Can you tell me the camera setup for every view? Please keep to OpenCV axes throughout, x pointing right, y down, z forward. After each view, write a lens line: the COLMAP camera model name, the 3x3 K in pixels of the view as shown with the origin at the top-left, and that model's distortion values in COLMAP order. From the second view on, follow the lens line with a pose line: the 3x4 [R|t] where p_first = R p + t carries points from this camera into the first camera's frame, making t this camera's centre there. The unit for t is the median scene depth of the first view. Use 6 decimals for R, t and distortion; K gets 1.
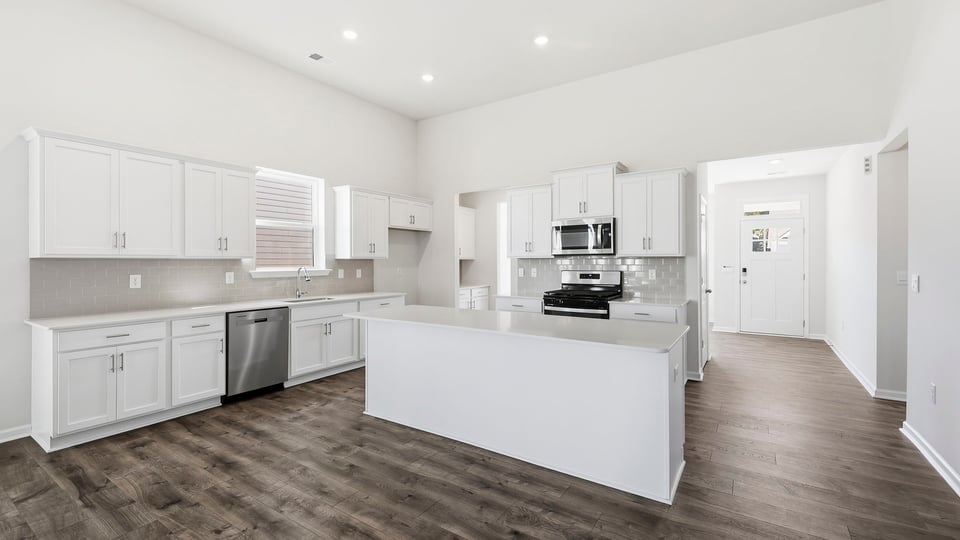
lens RADIAL K [[409.0, 0, 475.2], [0, 409.0, 265.5], [0, 0, 1]] dist [0.002496, -0.000197]
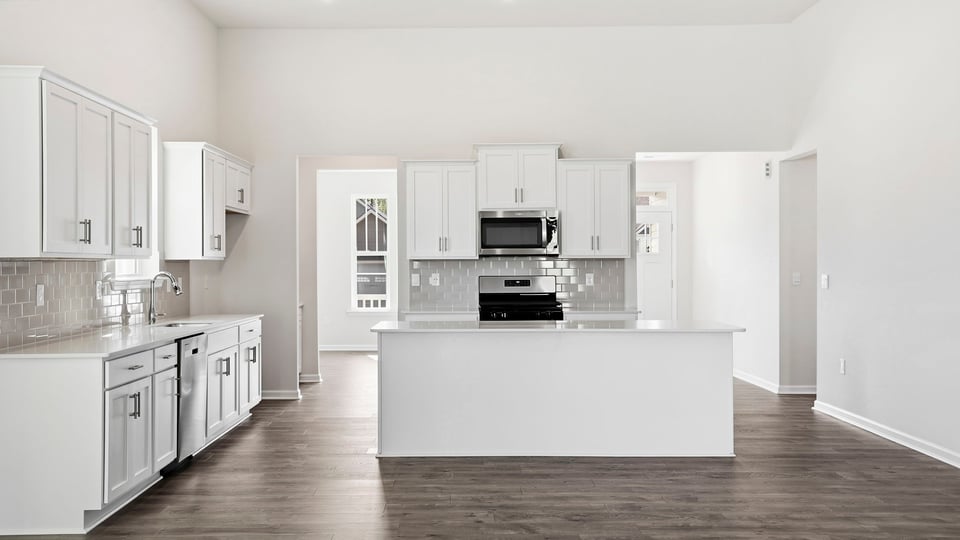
lens RADIAL K [[855.6, 0, 480.0], [0, 855.6, 270.0], [0, 0, 1]] dist [0.015354, 0.008918]
pose [[0.836715, -0.003100, 0.547630, -0.767559], [0.005793, 0.999978, -0.003191, 0.007192], [-0.547608, 0.005842, 0.836715, -0.370059]]
